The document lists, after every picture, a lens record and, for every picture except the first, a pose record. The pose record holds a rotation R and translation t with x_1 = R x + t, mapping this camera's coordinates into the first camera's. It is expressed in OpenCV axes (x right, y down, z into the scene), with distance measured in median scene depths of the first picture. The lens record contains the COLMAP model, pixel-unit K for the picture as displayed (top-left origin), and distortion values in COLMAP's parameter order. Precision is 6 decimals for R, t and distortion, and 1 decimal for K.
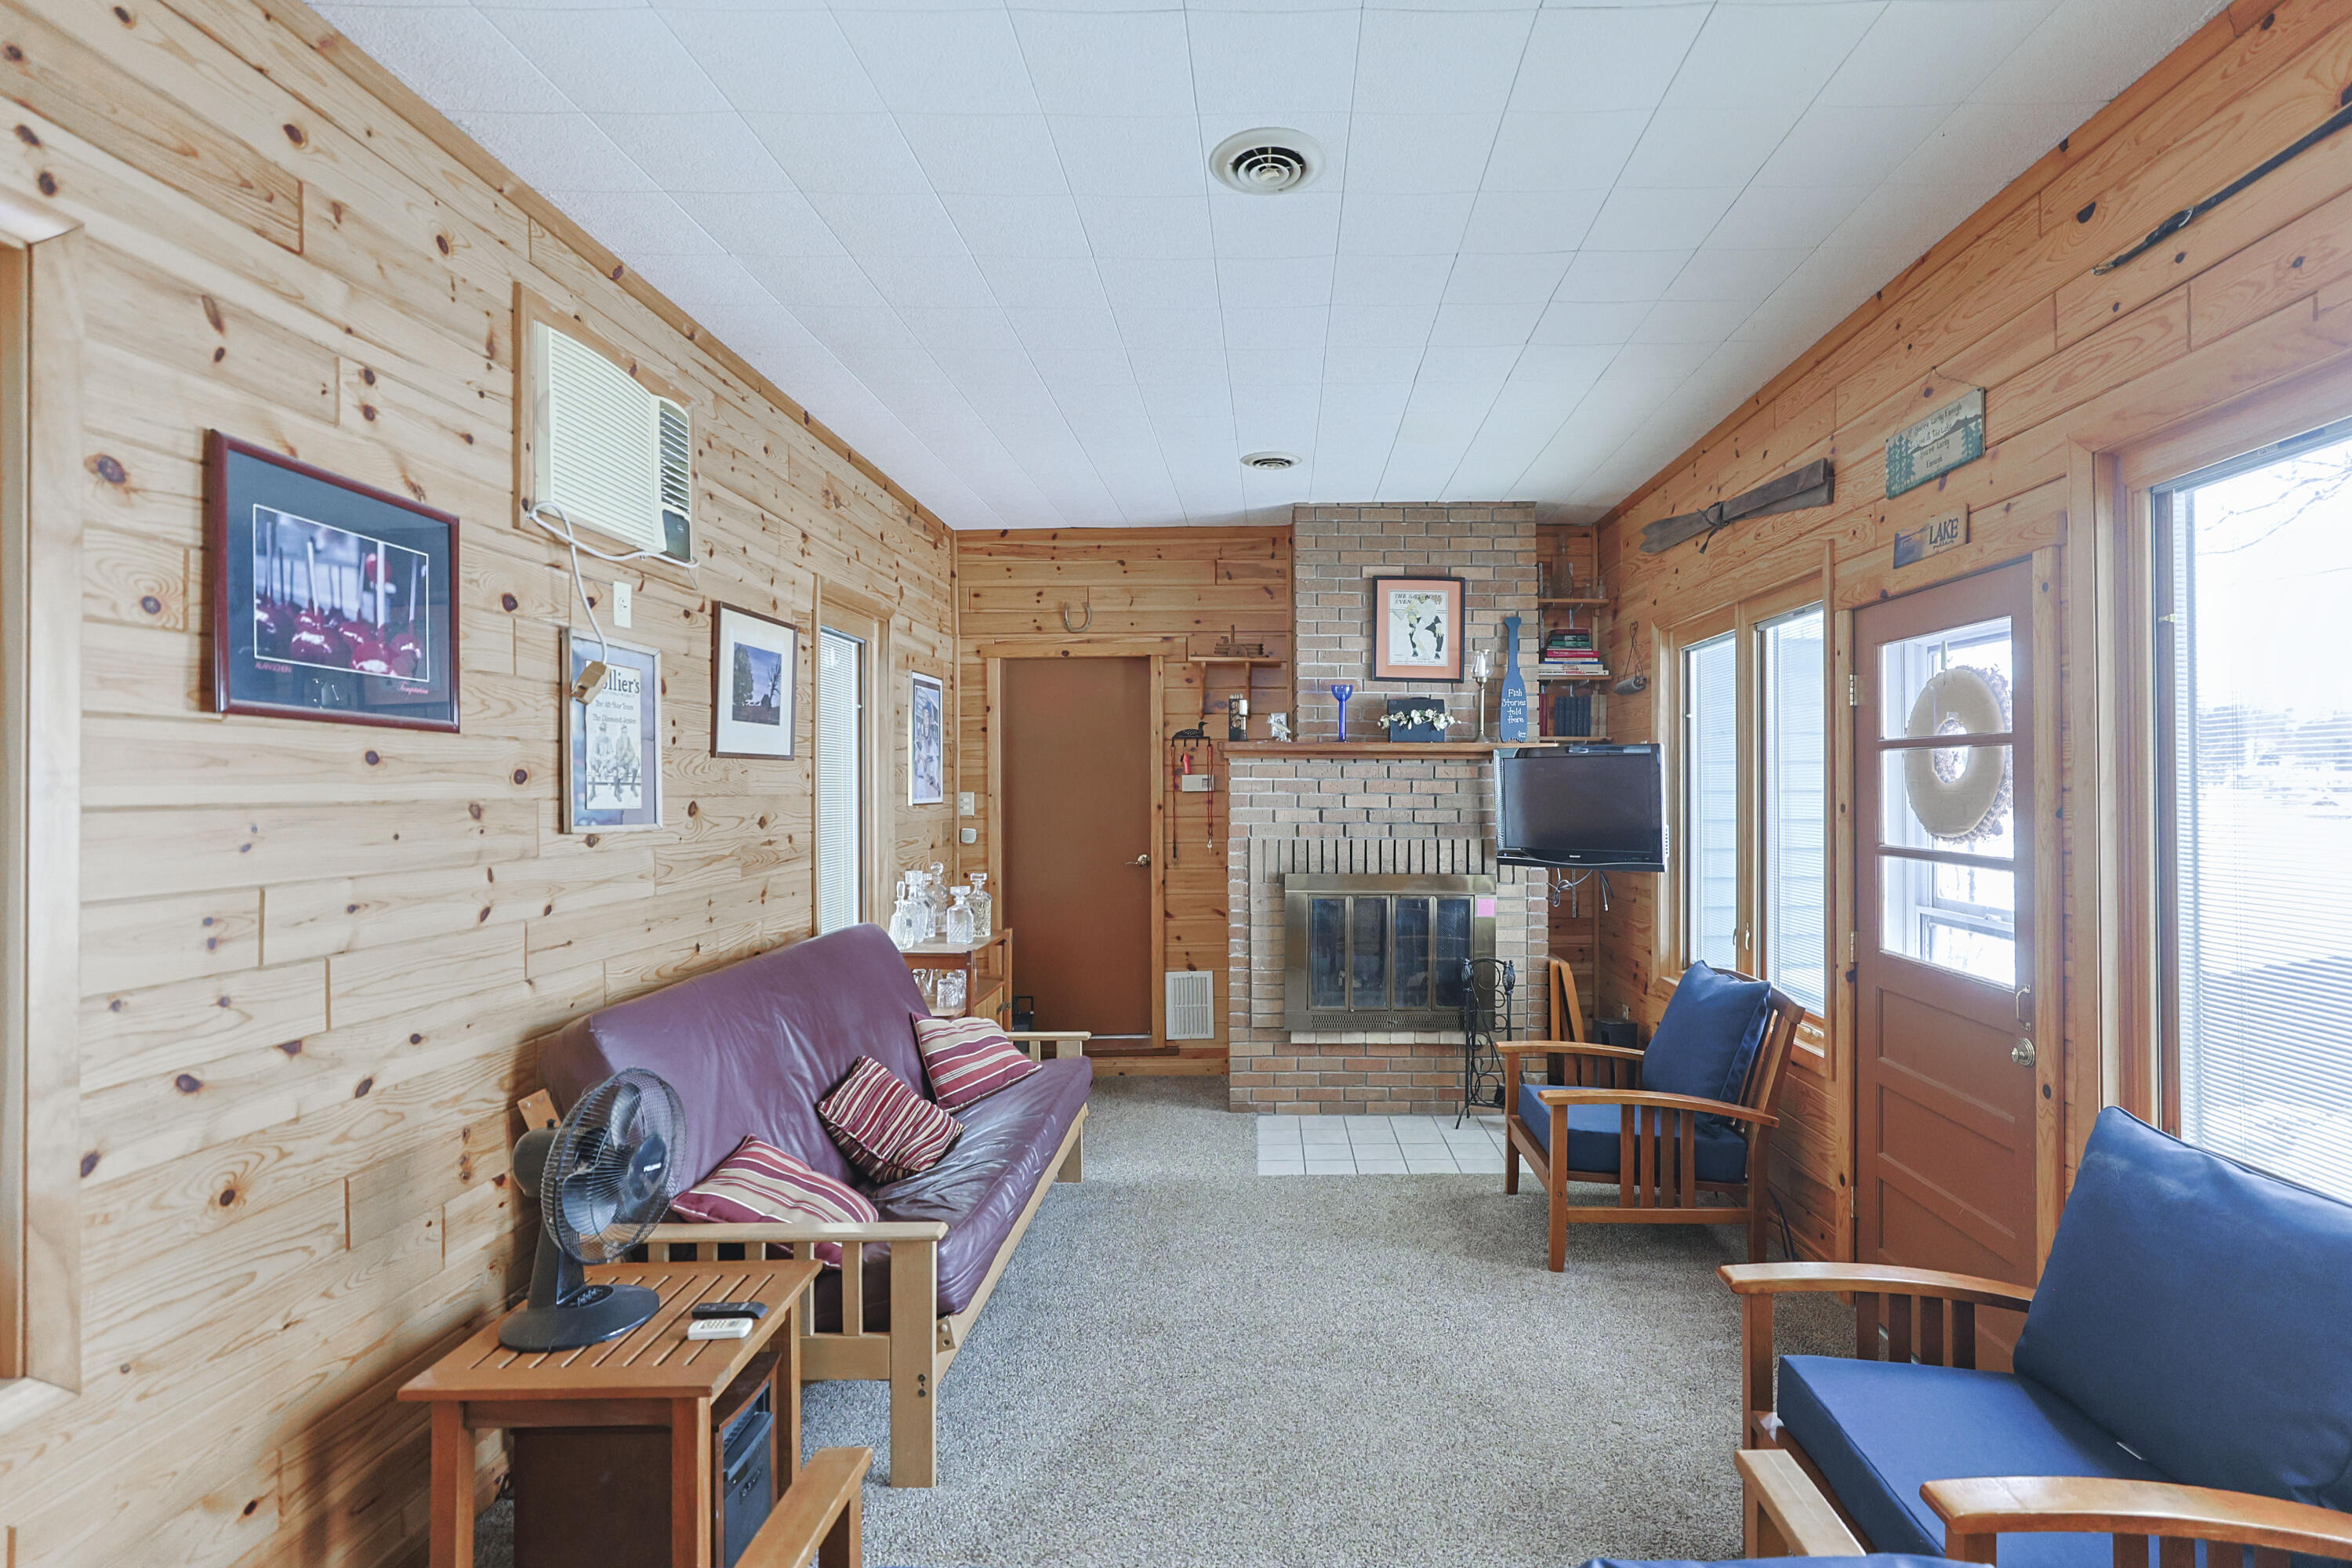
lens RADIAL K [[1137.2, 0, 1289.7], [0, 1137.2, 773.9], [0, 0, 1]] dist [-0.001935, 0.000183]
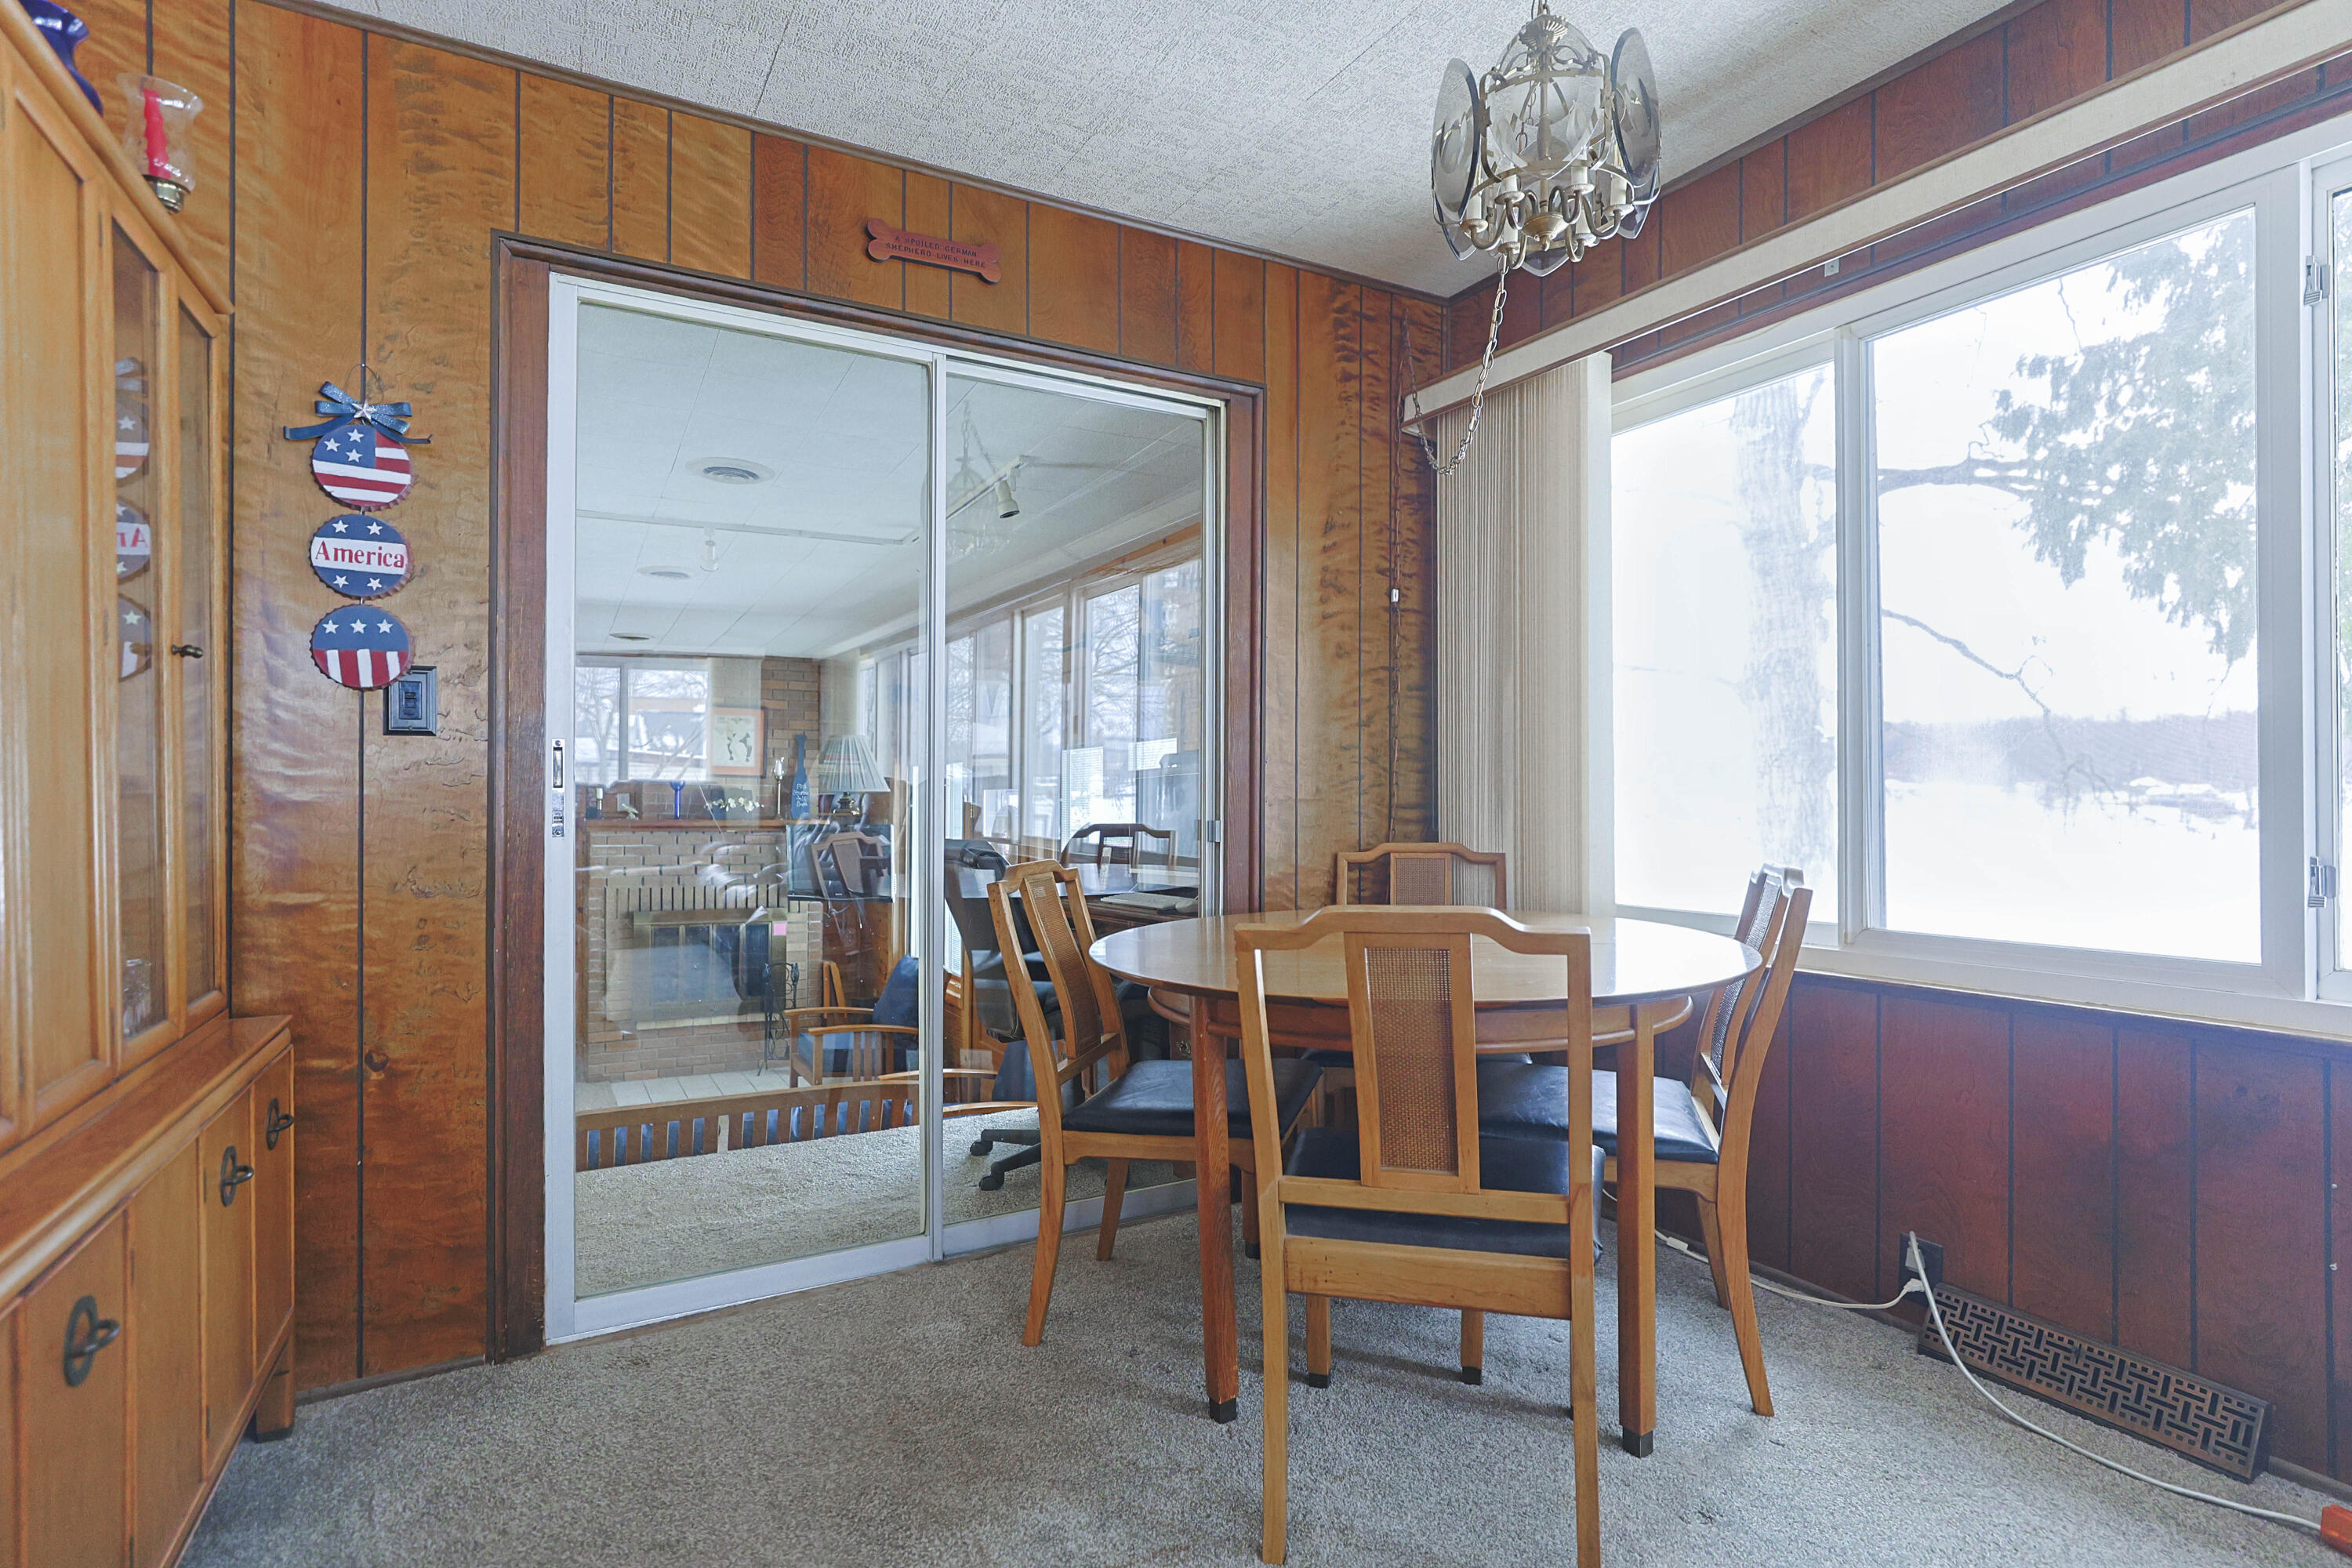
lens RADIAL K [[1137.2, 0, 1177.3], [0, 1137.2, 800.5], [0, 0, 1]] dist [-0.001935, 0.000183]
pose [[0.880260, 0.007668, 0.474430, -0.080557], [-0.008312, 0.999965, -0.000740, -0.056789], [-0.474419, -0.003292, 0.880293, -0.577993]]
